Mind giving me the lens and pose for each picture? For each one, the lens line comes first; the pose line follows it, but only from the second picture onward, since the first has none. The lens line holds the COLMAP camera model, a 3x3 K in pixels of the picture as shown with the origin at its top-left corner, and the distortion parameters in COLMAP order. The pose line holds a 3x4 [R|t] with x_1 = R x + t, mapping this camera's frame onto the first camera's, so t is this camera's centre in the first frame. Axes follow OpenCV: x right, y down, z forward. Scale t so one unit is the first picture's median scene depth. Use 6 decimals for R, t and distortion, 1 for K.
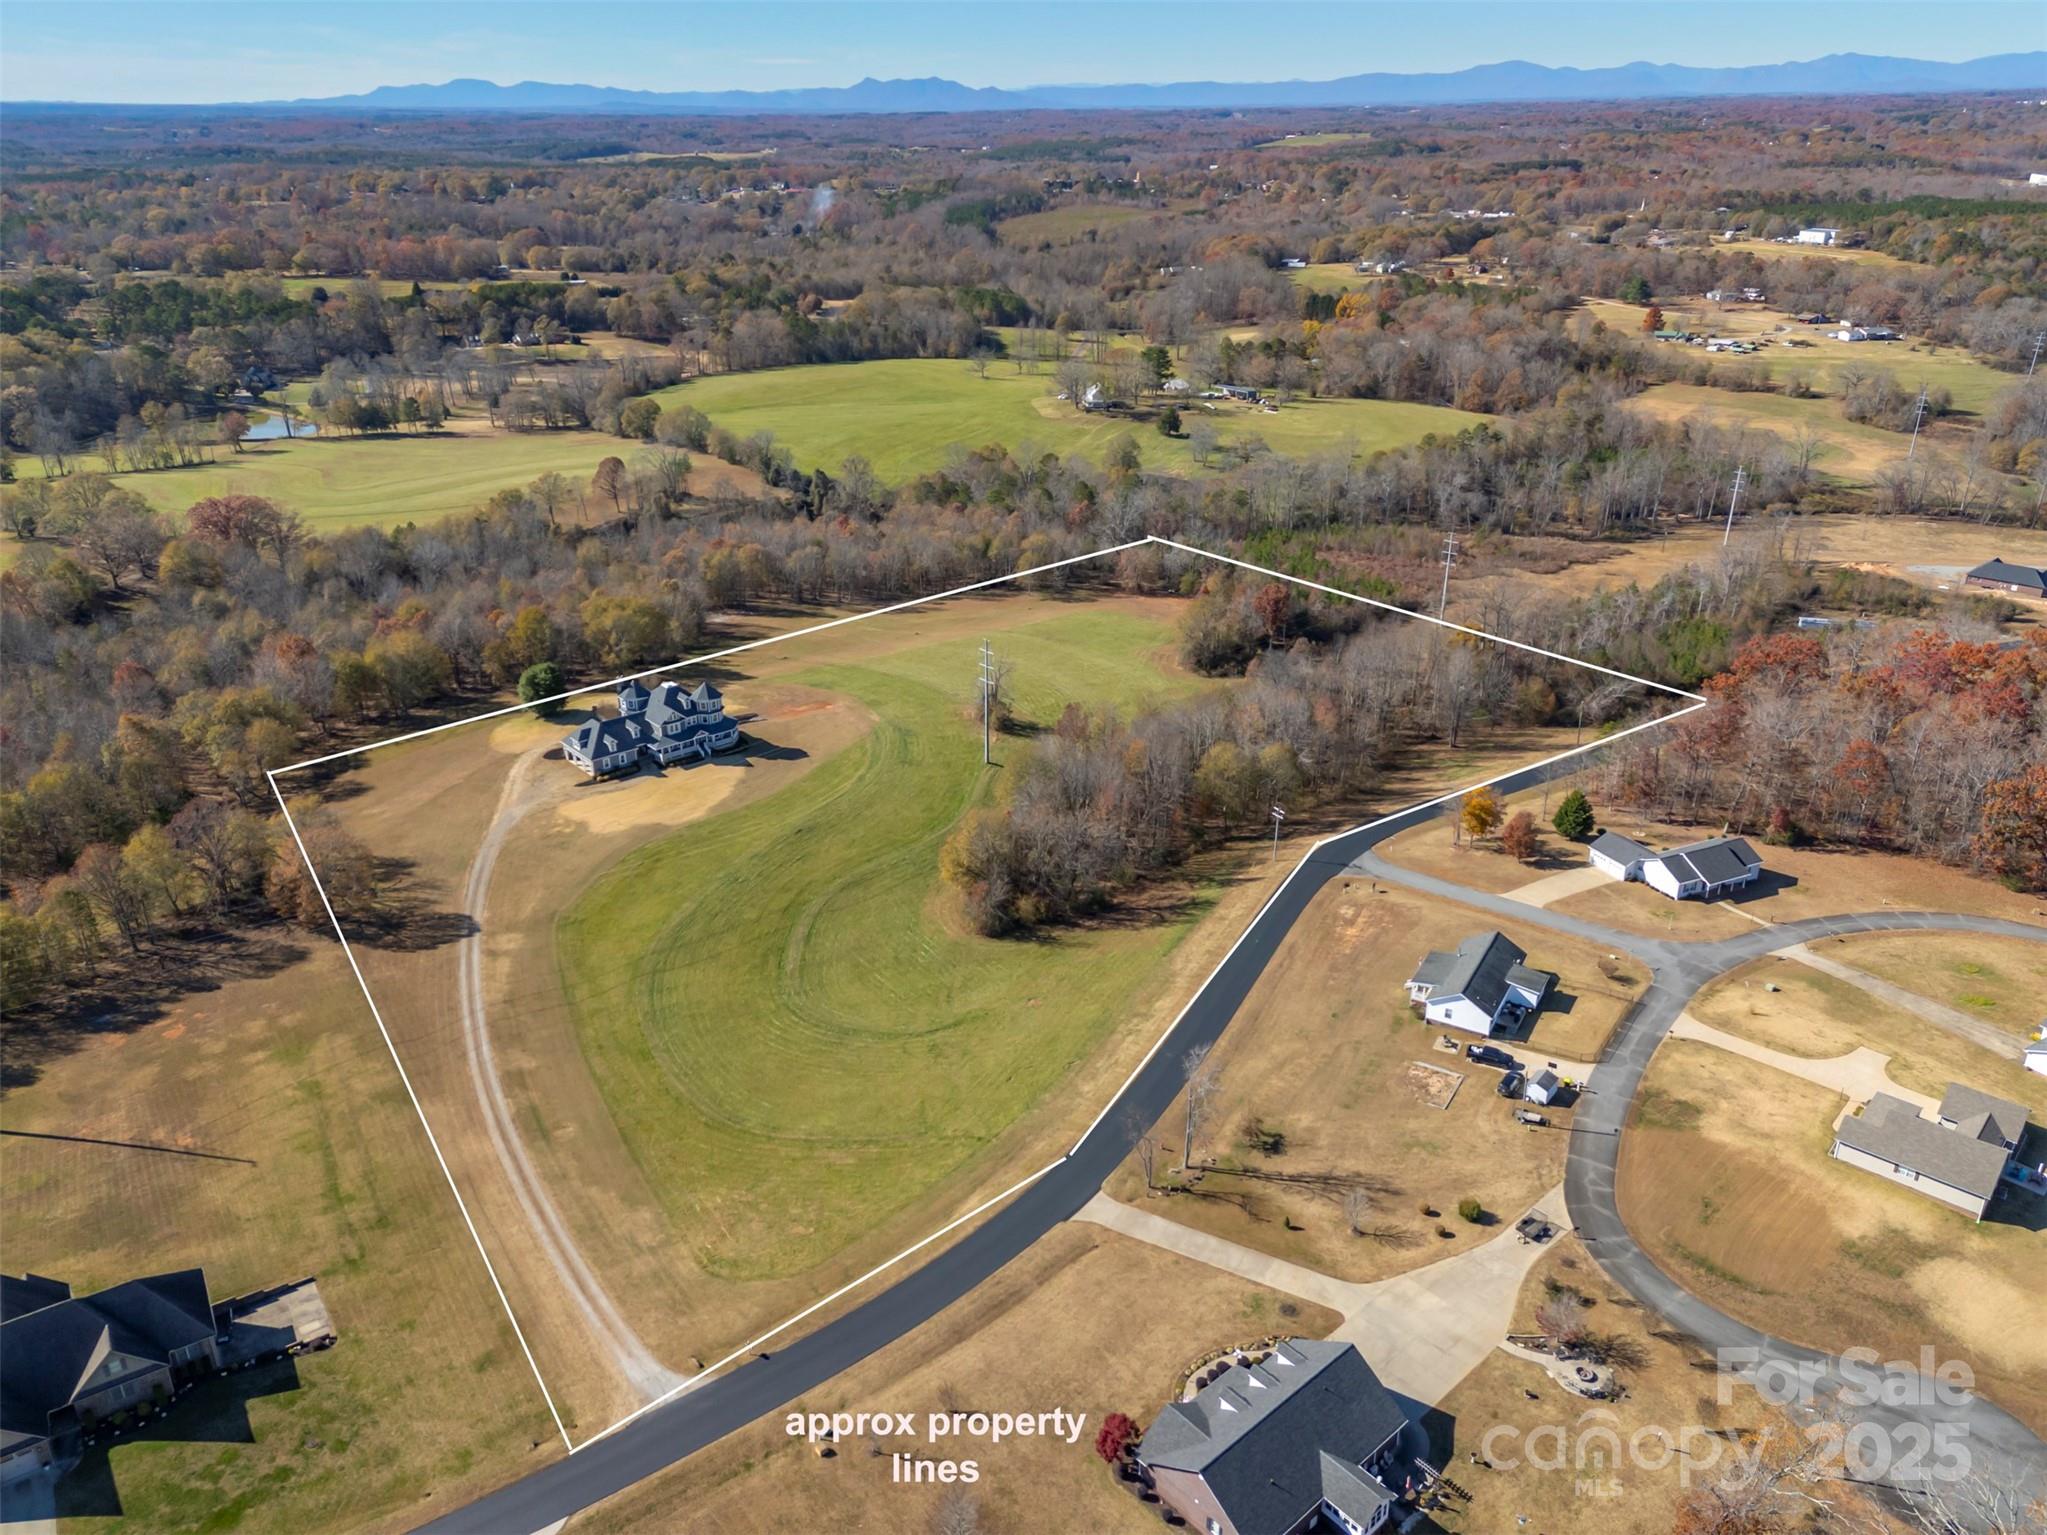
lens RADIAL K [[1478.1, 0, 1023.5], [0, 1478.1, 767.5], [0, 0, 1]] dist [0.109103, -0.140596]
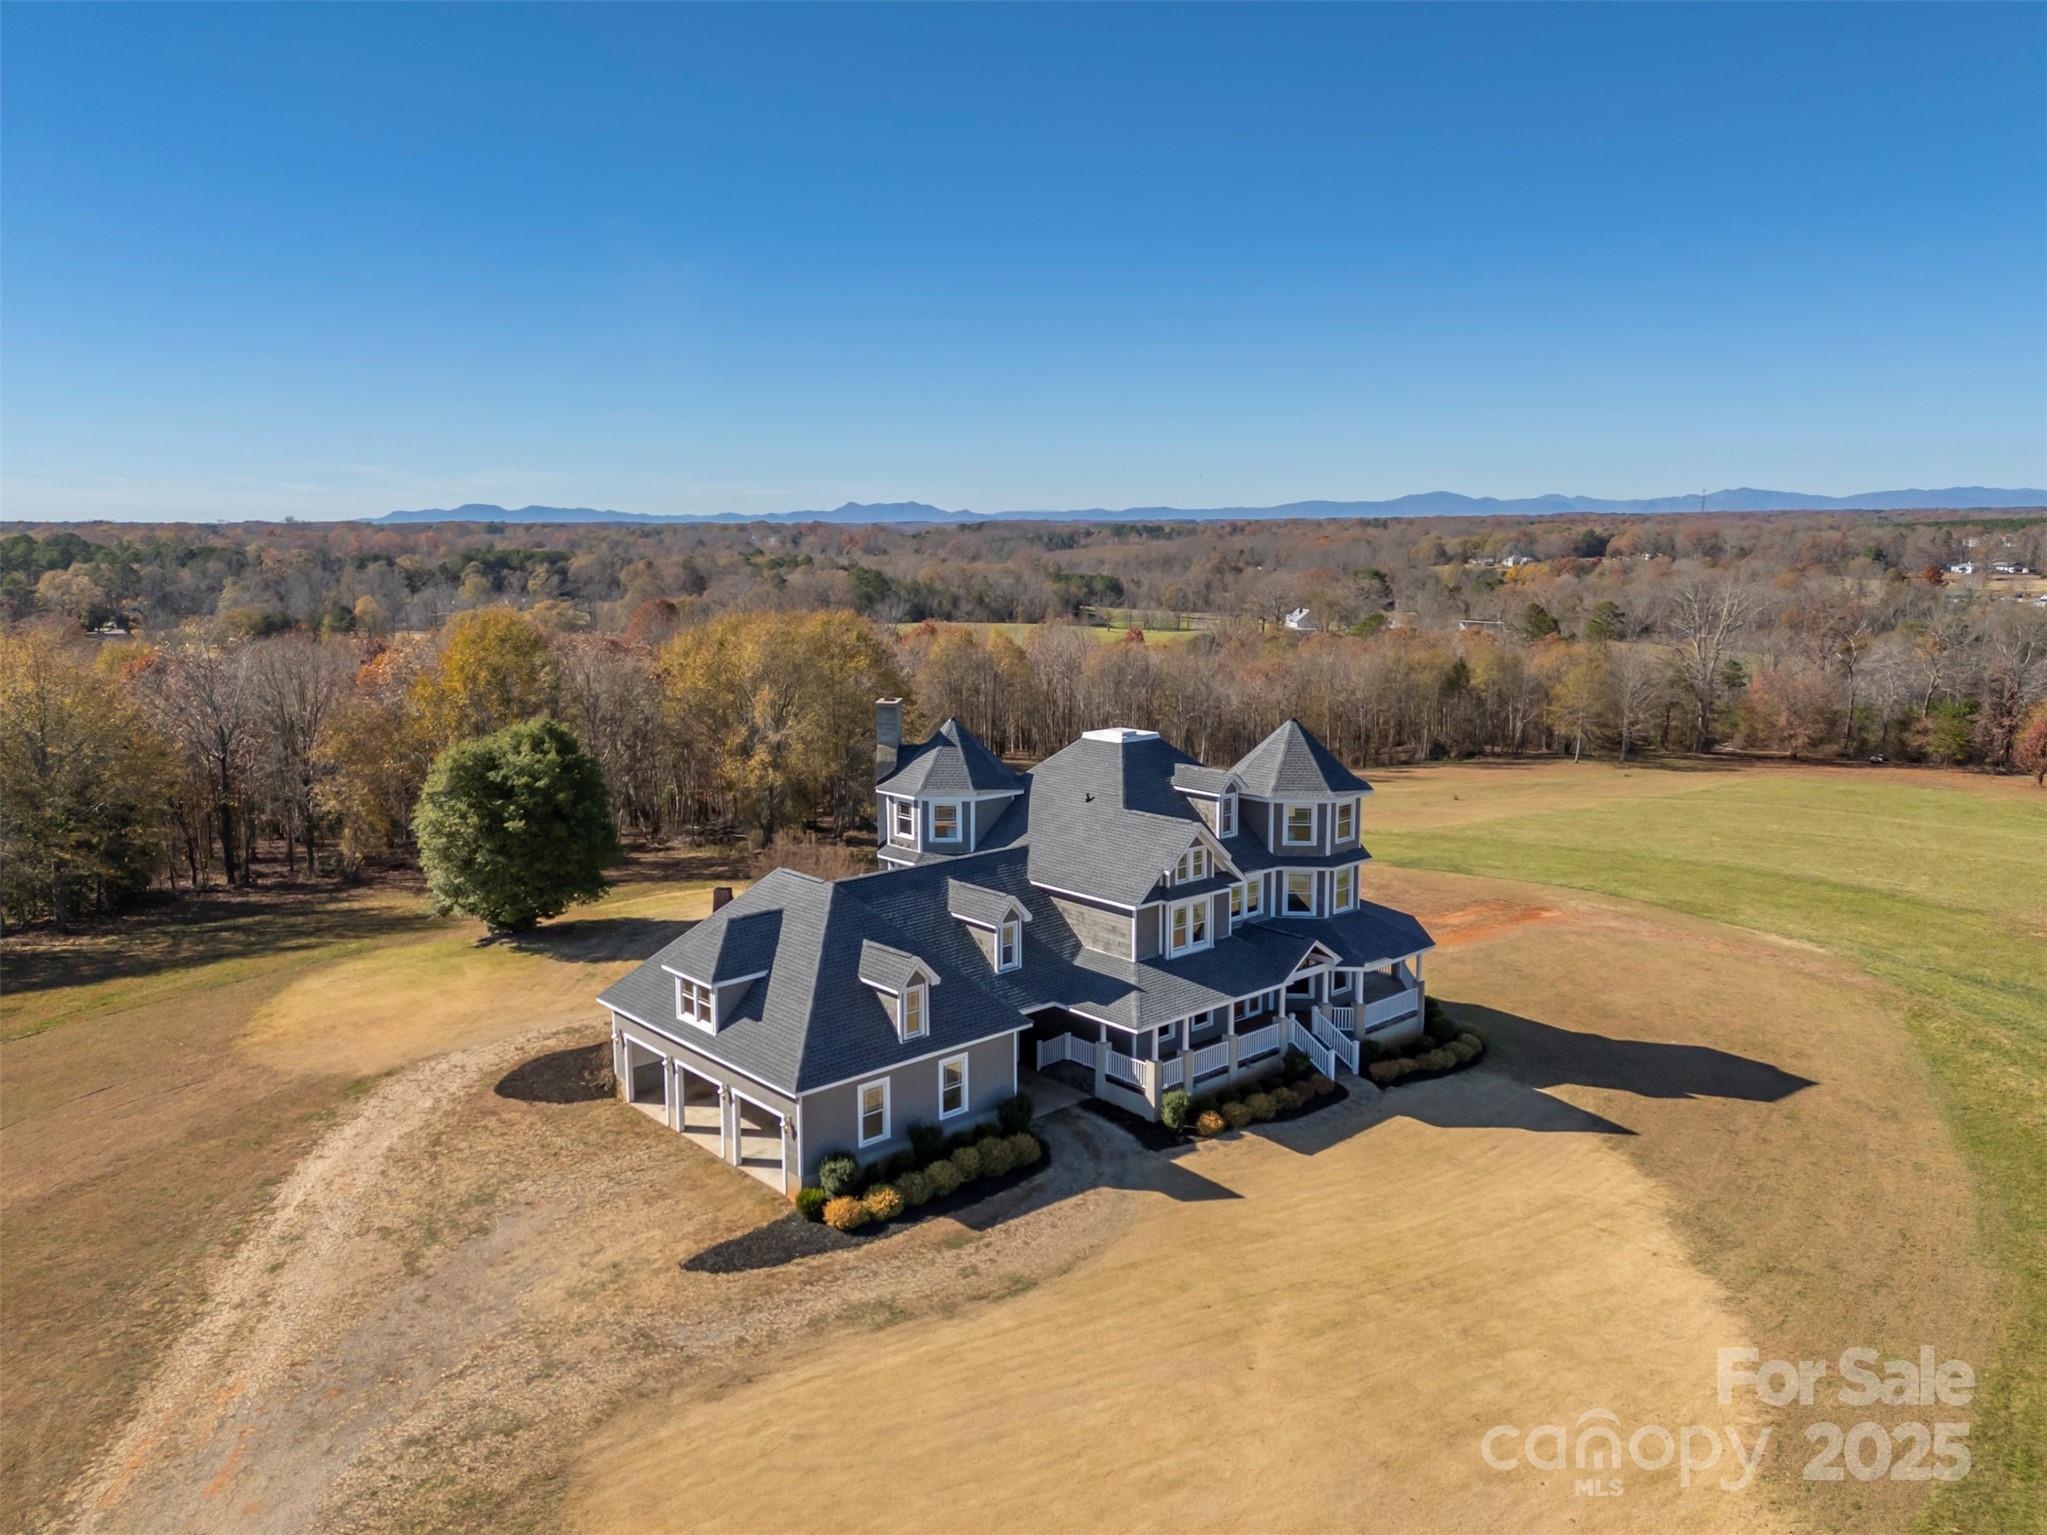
lens RADIAL K [[1478.1, 0, 1023.5], [0, 1478.1, 767.5], [0, 0, 1]] dist [0.109103, -0.140596]
pose [[0.999742, -0.004044, 0.022367, -0.259221], [0.009611, 0.966963, -0.254737, 0.002374], [-0.020598, 0.254886, 0.966752, 0.805249]]
